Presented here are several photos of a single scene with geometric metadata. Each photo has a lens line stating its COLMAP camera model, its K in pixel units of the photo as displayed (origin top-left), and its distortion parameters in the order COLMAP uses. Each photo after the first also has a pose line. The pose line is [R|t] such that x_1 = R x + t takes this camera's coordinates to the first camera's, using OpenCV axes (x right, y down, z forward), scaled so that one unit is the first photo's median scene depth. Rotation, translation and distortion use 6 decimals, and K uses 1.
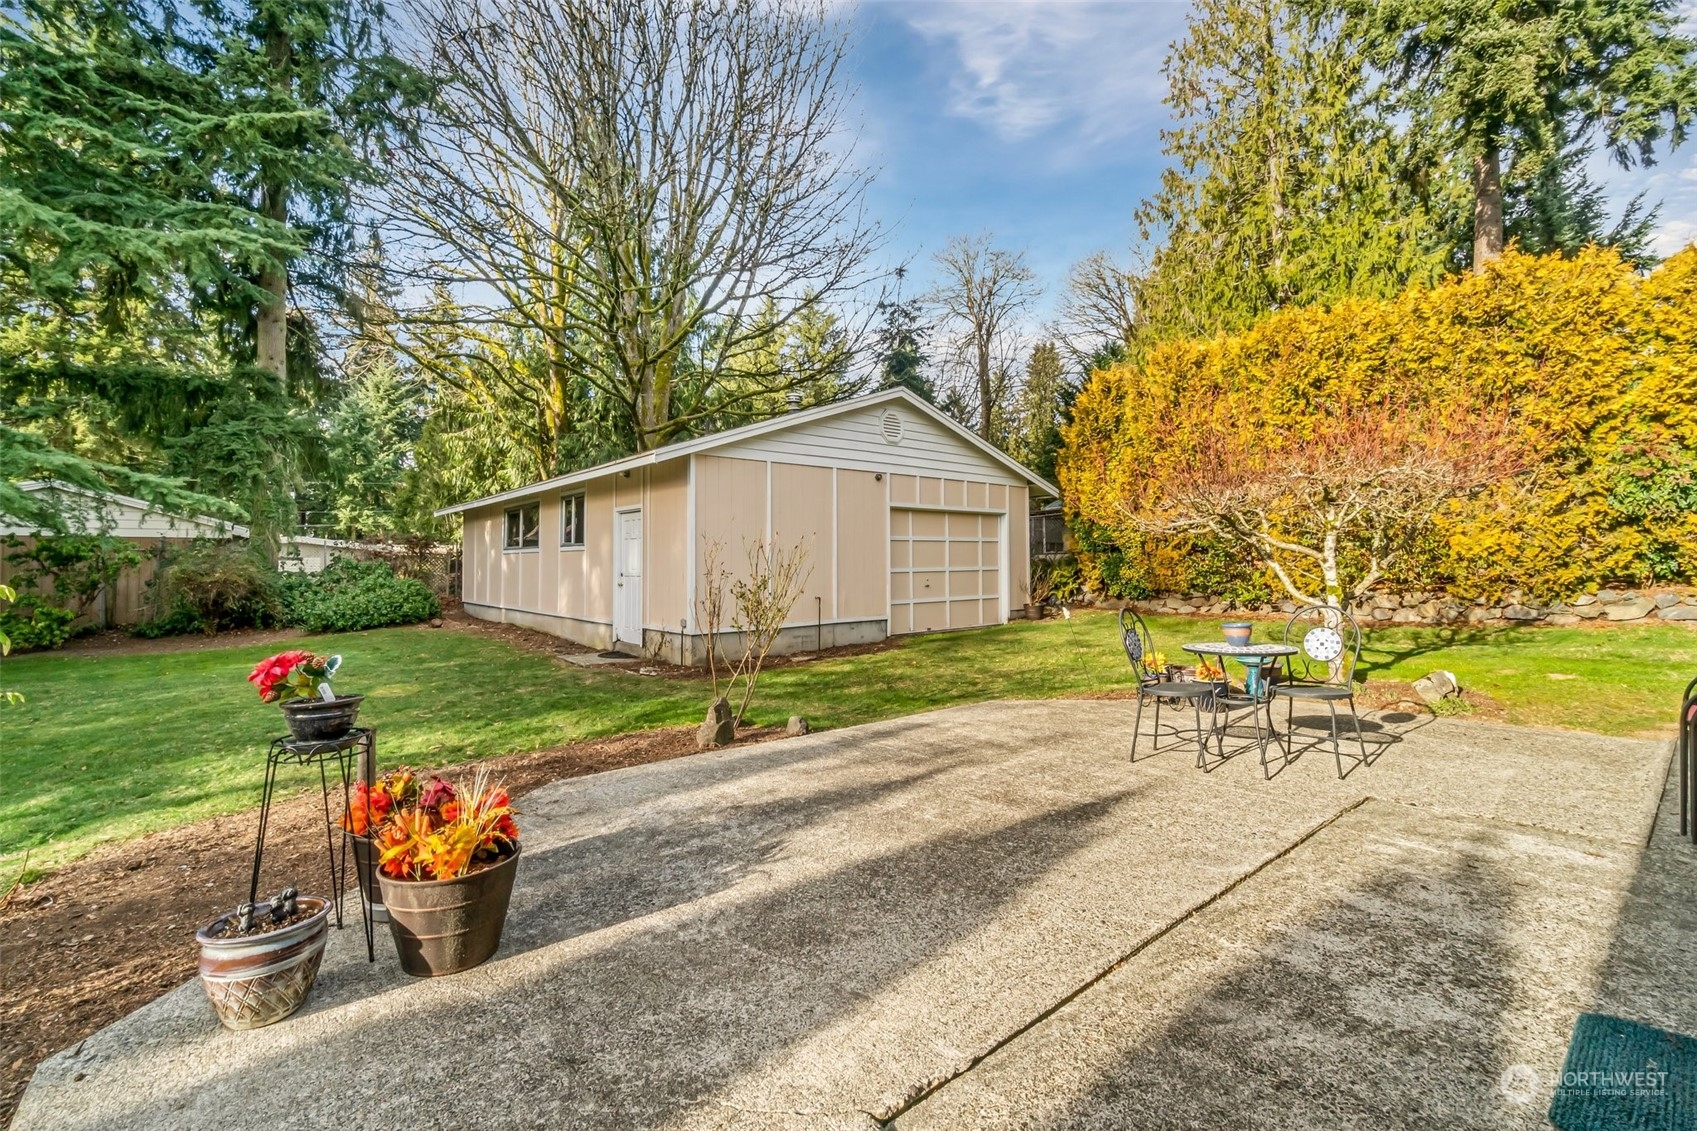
lens RADIAL K [[732.2, 0, 841.7], [0, 732.2, 547.8], [0, 0, 1]] dist [-0.001564, -0.000400]
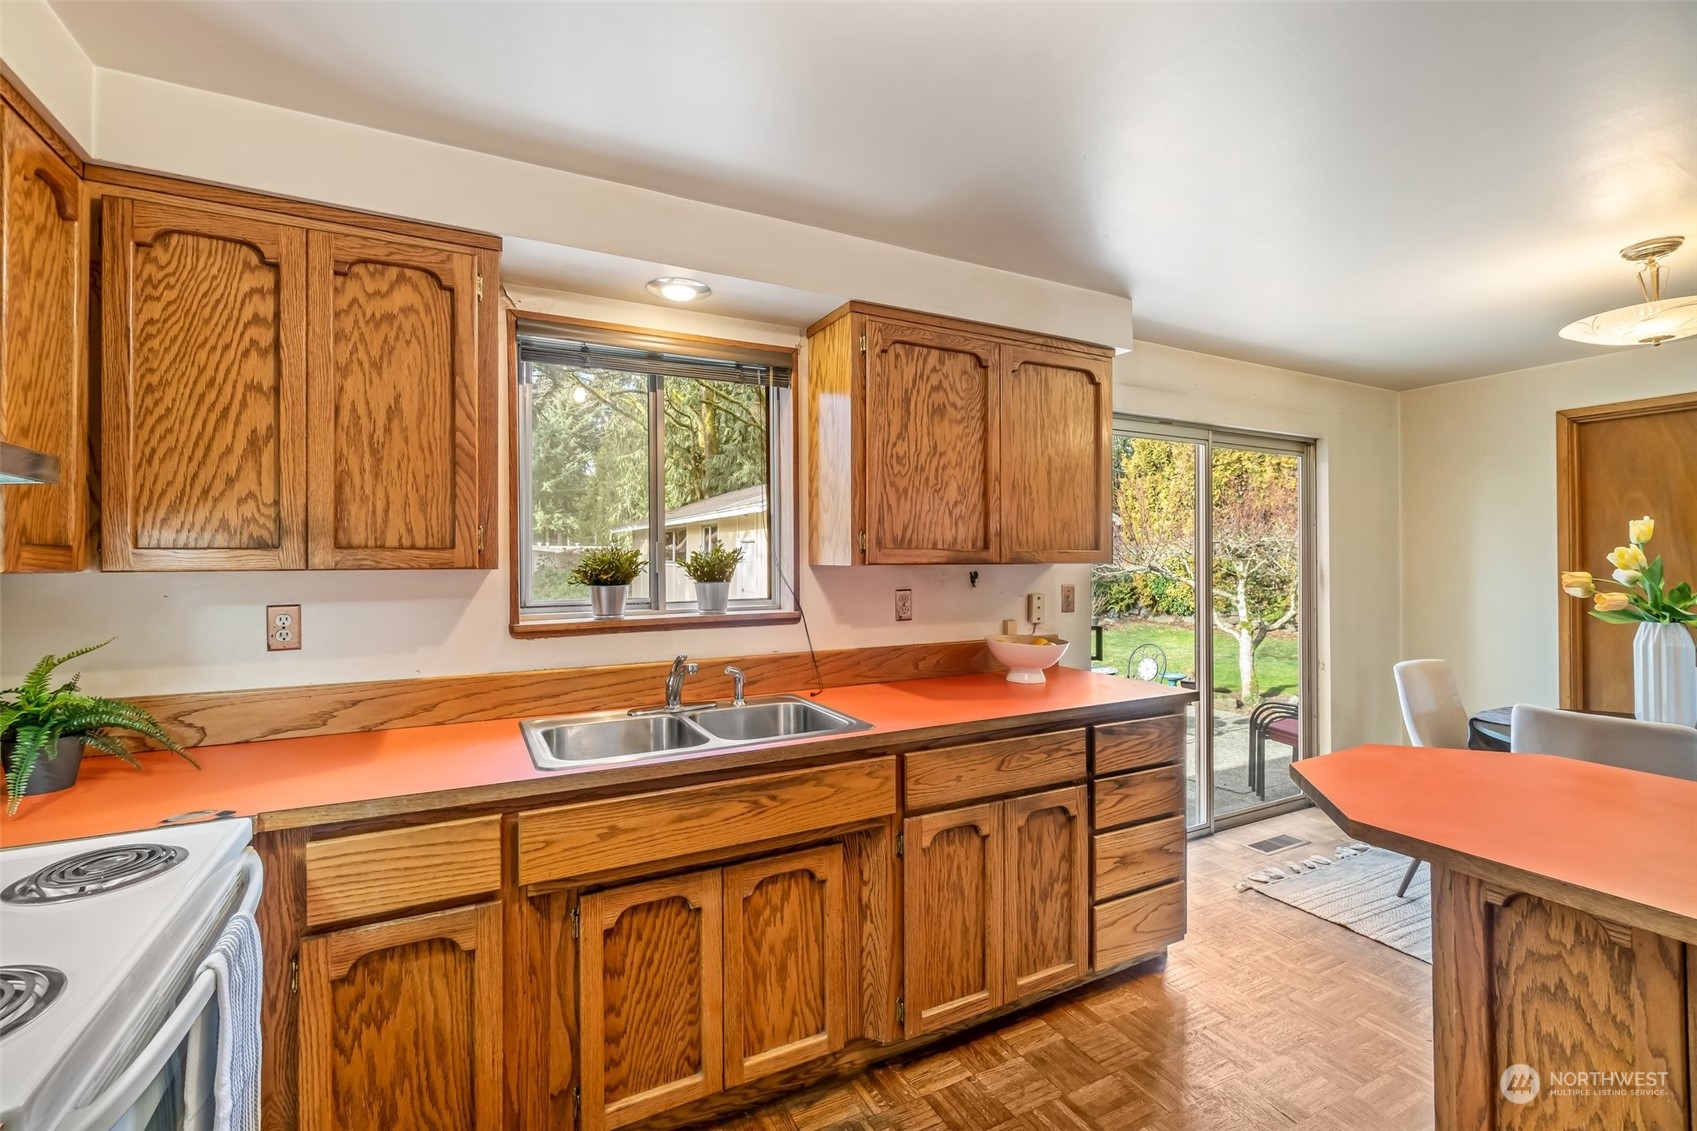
lens RADIAL K [[732.2, 0, 835.7], [0, 732.2, 559.6], [0, 0, 1]] dist [-0.001564, -0.000400]
pose [[0.977868, 0.003230, -0.209199, 0.092448], [0.002503, 0.999629, 0.027136, -0.037114], [0.209209, -0.027059, 0.977496, -0.163751]]
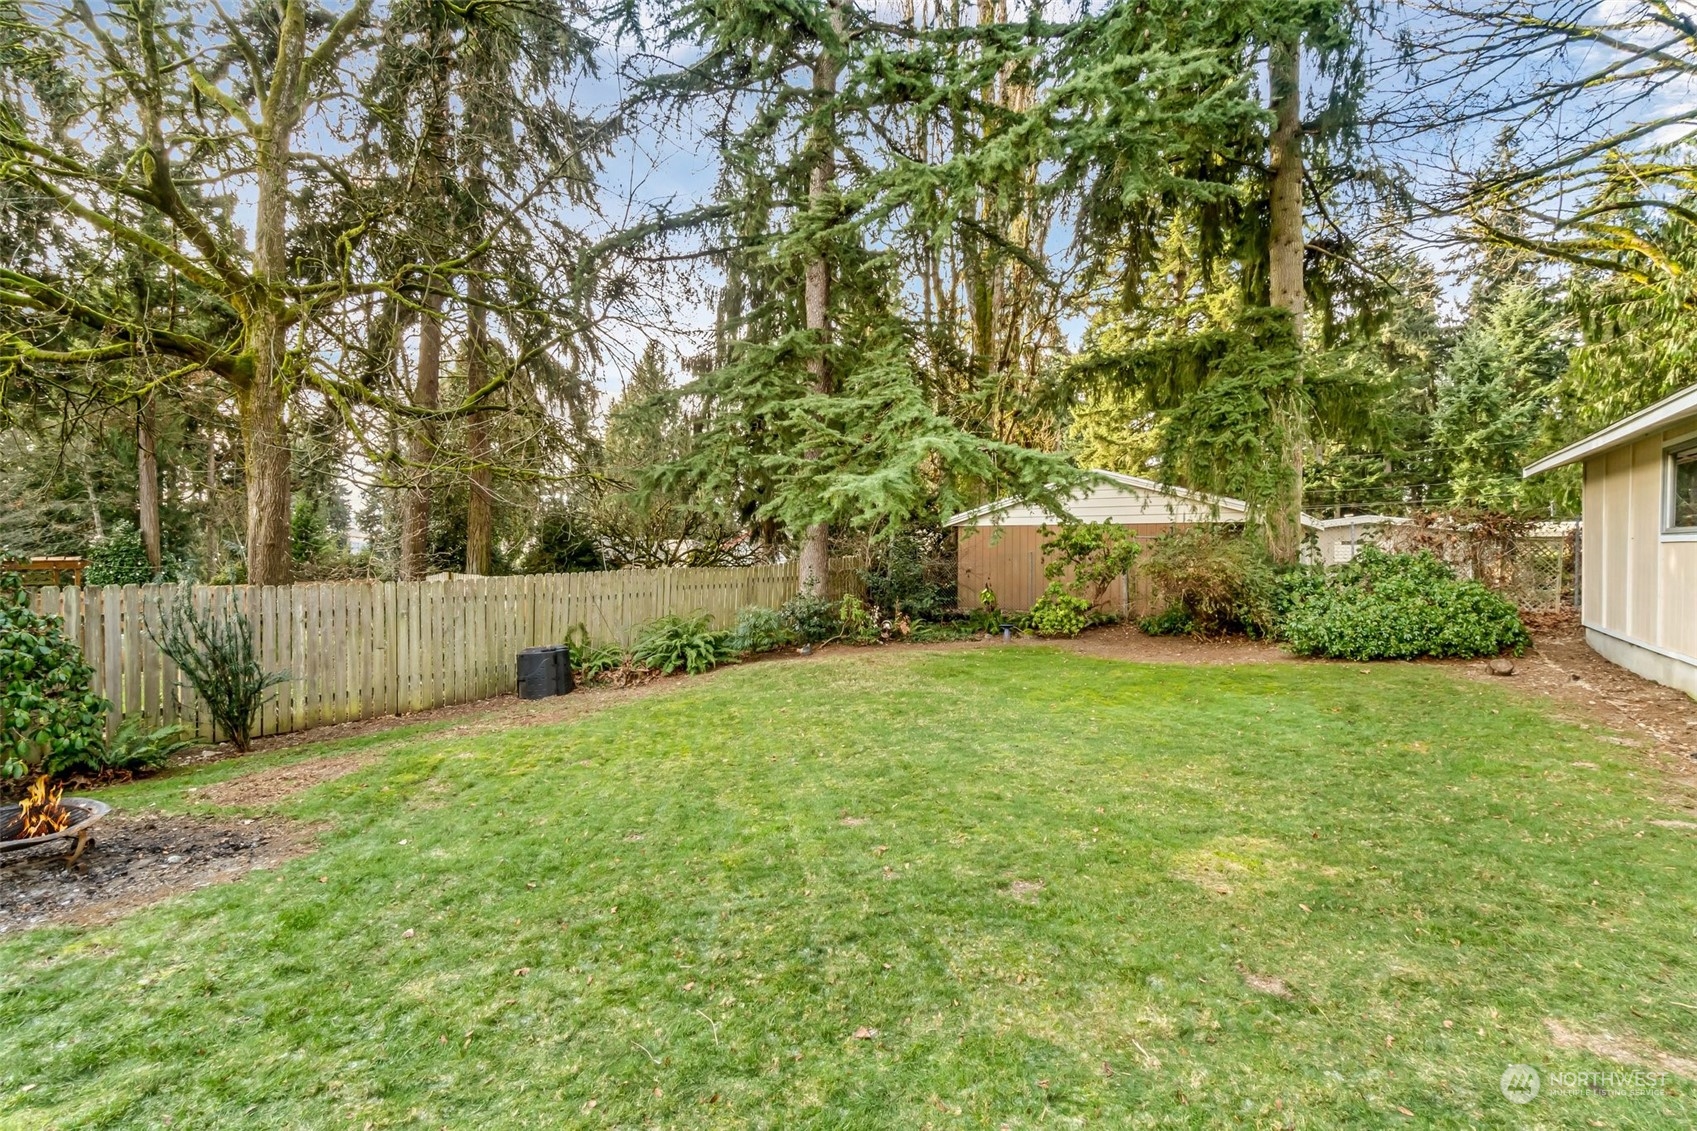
lens RADIAL K [[777.2, 0, 834.6], [0, 777.2, 549.8], [0, 0, 1]] dist [-0.000278, 0.000068]
pose [[0.270385, 0.011728, -0.962681, -0.122334], [0.018386, 0.999681, 0.017343, -0.006458], [0.962577, -0.022389, 0.270083, 0.356958]]
